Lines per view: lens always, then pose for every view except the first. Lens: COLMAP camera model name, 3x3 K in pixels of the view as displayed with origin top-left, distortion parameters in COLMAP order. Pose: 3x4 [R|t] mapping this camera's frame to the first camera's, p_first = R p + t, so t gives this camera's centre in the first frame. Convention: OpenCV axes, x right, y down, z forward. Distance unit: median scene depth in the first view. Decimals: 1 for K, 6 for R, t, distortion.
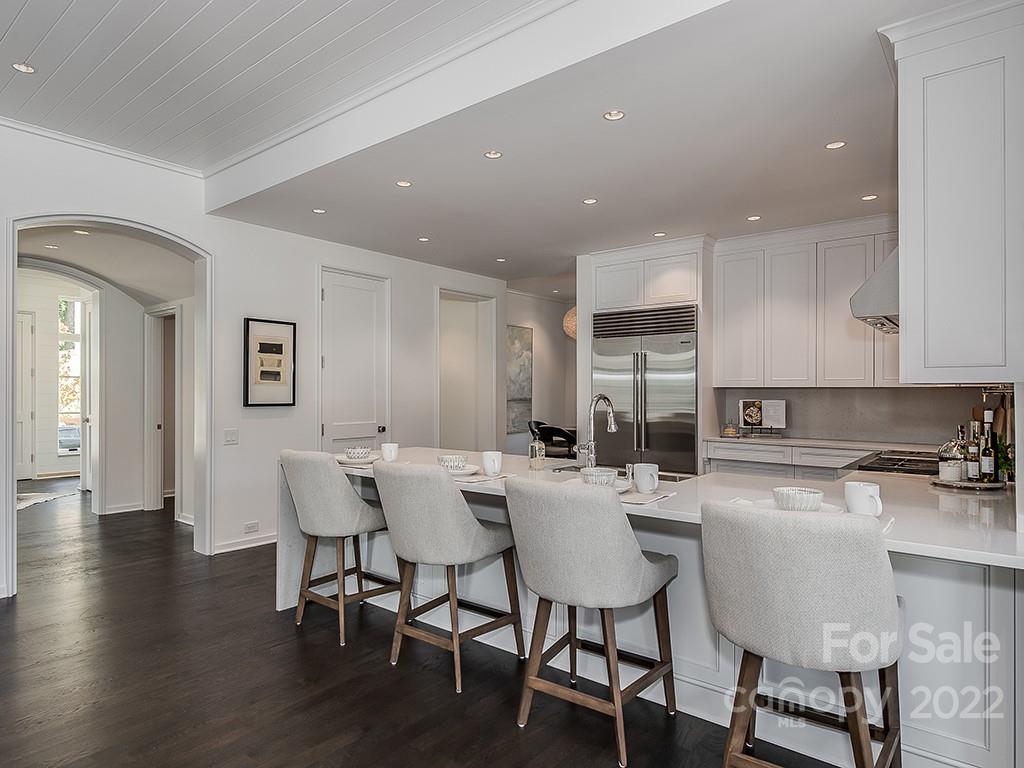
lens RADIAL K [[604.1, 0, 512.0], [0, 604.1, 384.0], [0, 0, 1]] dist [-0.001258, -0.000179]
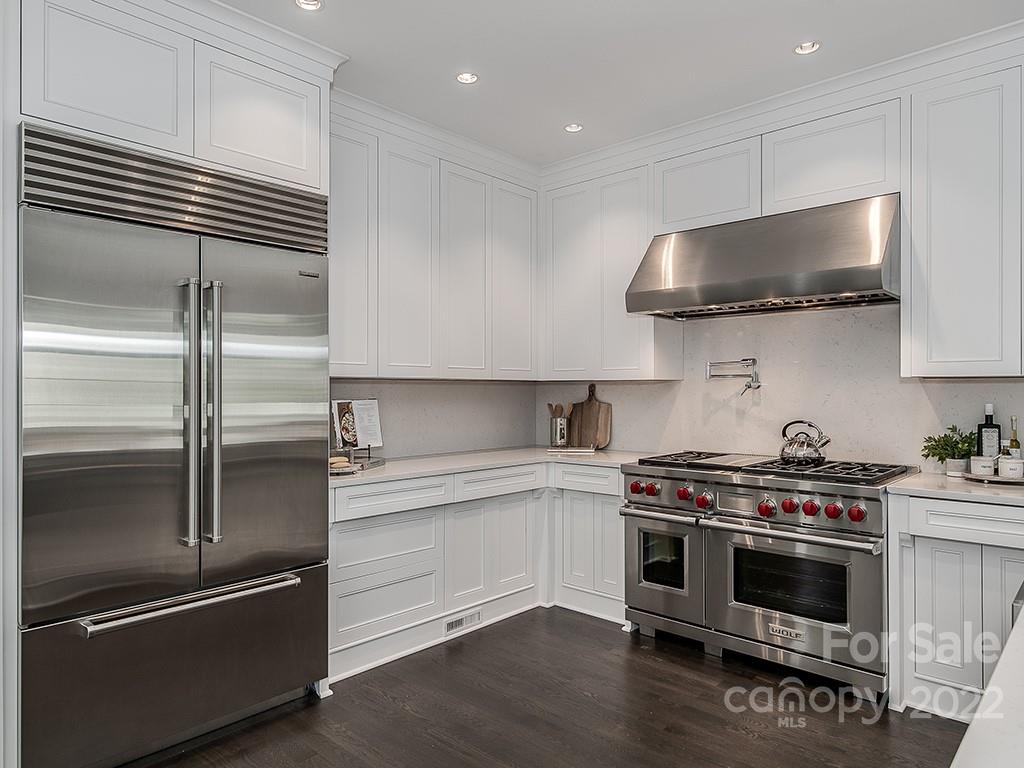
lens RADIAL K [[654.8, 0, 512.0], [0, 654.8, 384.0], [0, 0, 1]] dist [0.000055, -0.000174]
pose [[0.069480, -0.003179, 0.997578, -0.181433], [-0.004890, 0.999982, 0.003528, 0.008862], [-0.997571, -0.005123, 0.069463, 0.814107]]
